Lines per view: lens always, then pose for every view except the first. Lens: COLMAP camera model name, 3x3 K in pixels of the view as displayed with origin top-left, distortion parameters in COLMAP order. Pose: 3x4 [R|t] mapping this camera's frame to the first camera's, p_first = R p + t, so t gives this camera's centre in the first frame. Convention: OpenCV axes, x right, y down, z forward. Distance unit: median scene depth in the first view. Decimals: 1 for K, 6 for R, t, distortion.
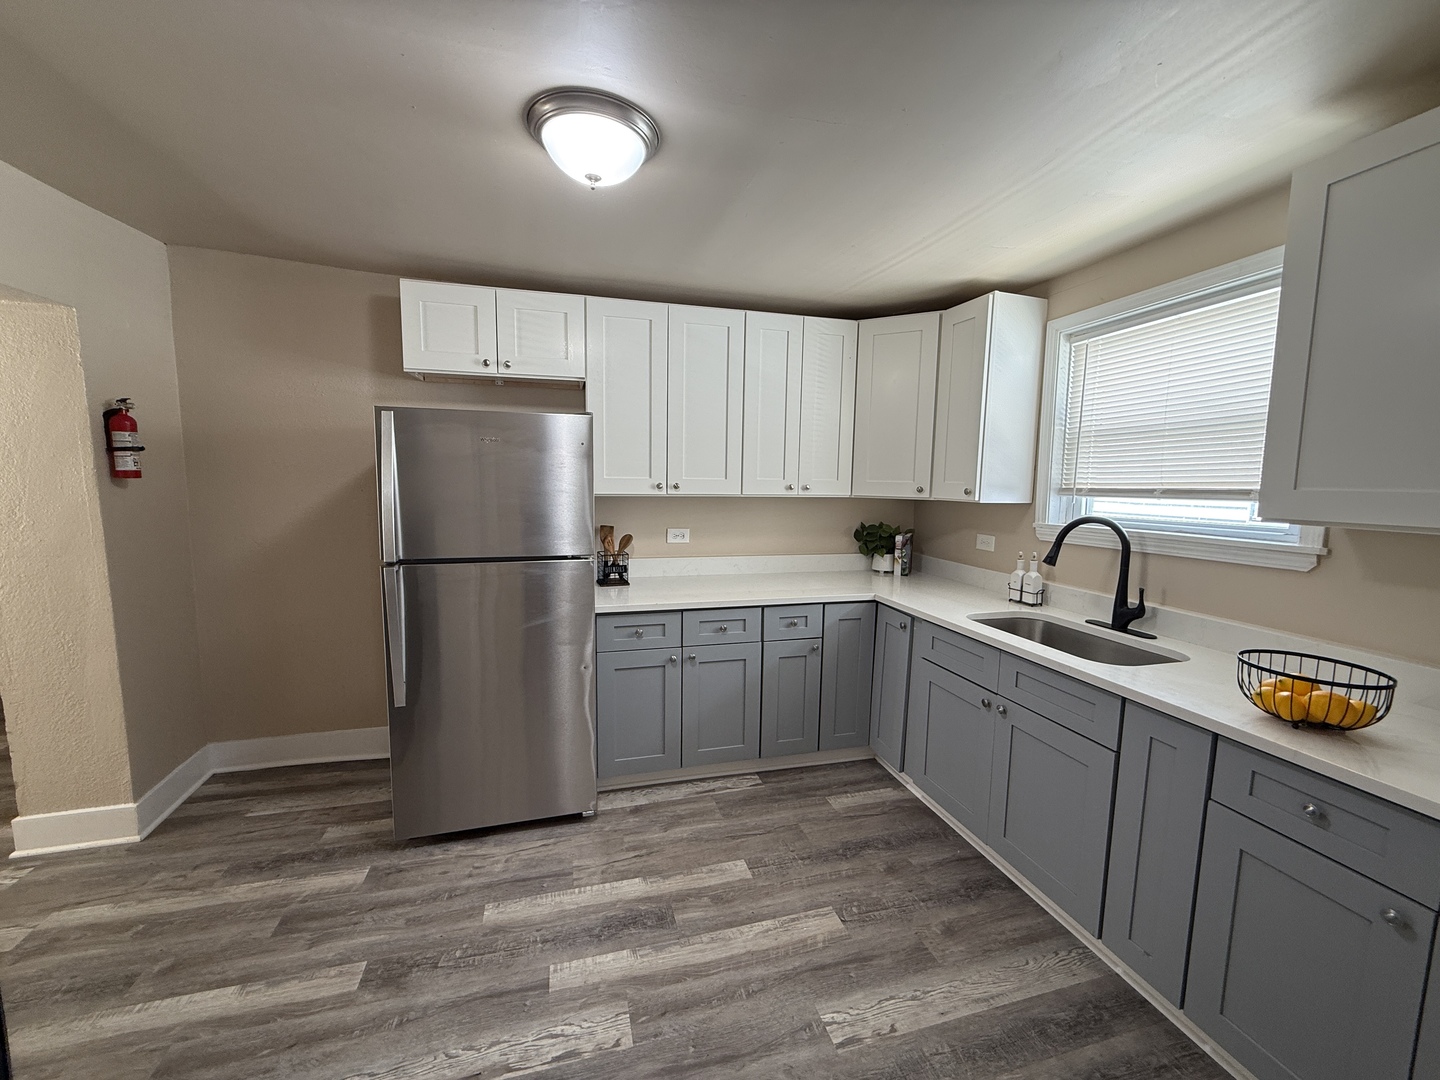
lens RADIAL K [[572.9, 0, 716.3], [0, 572.9, 542.5], [0, 0, 1]] dist [-0.001022, 0.000494]
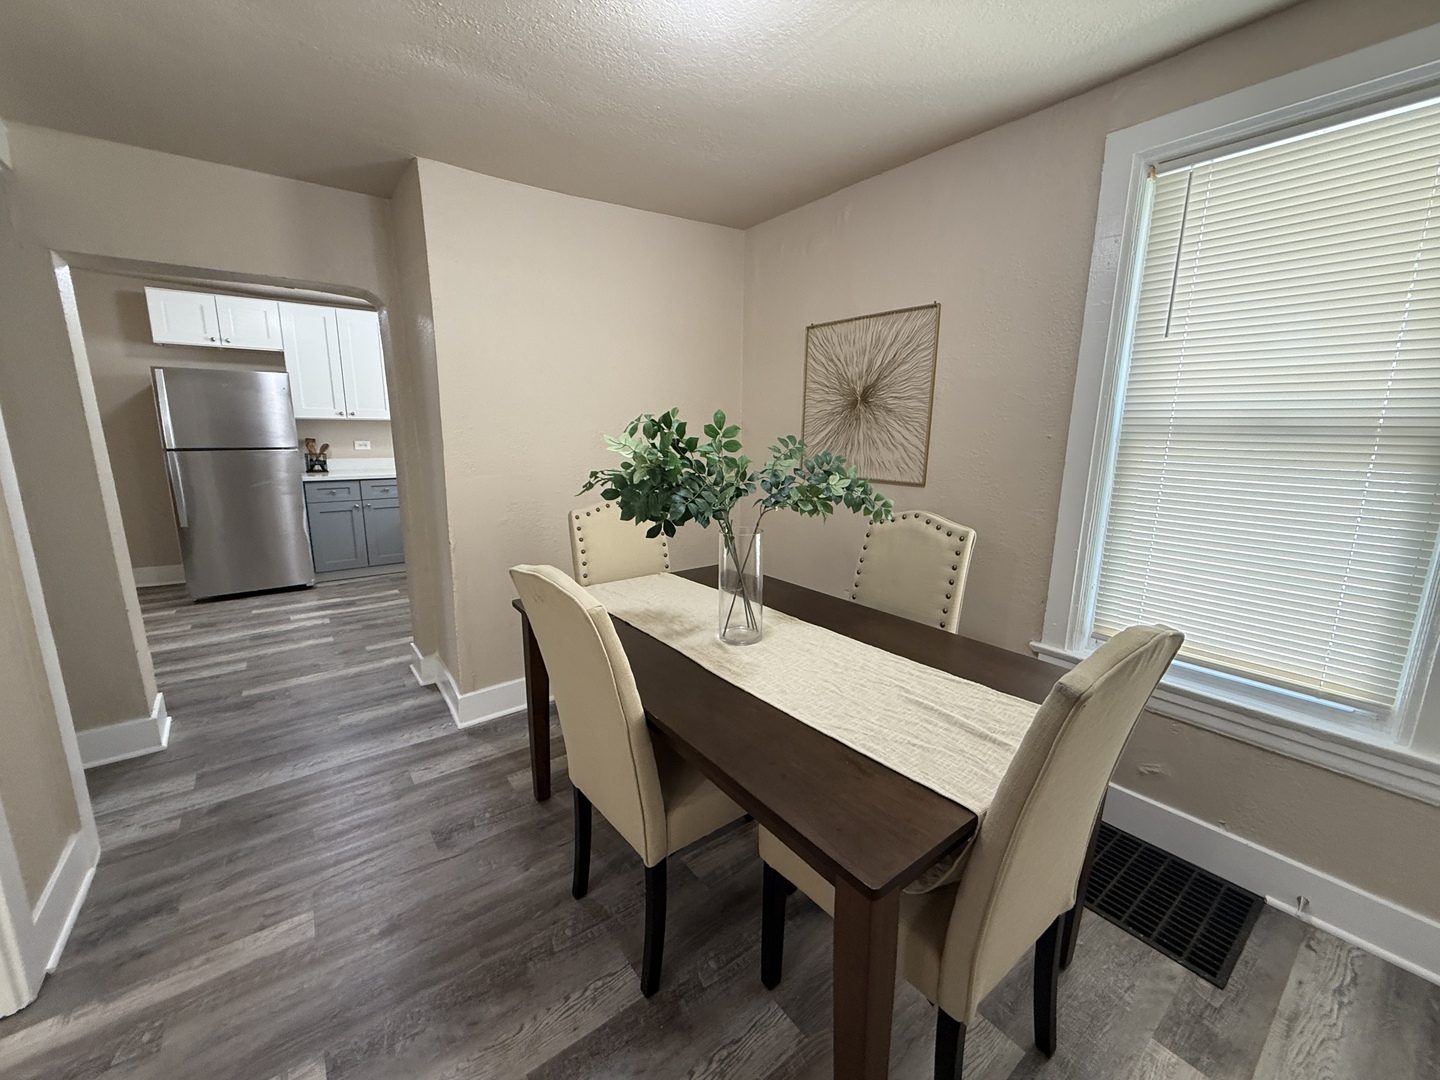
lens RADIAL K [[572.9, 0, 729.7], [0, 572.9, 536.8], [0, 0, 1]] dist [-0.001022, 0.000494]
pose [[0.920920, -0.070473, 0.383329, 0.329045], [0.038776, 0.995204, 0.089806, 0.183980], [-0.387819, -0.067841, 0.919236, -1.228229]]
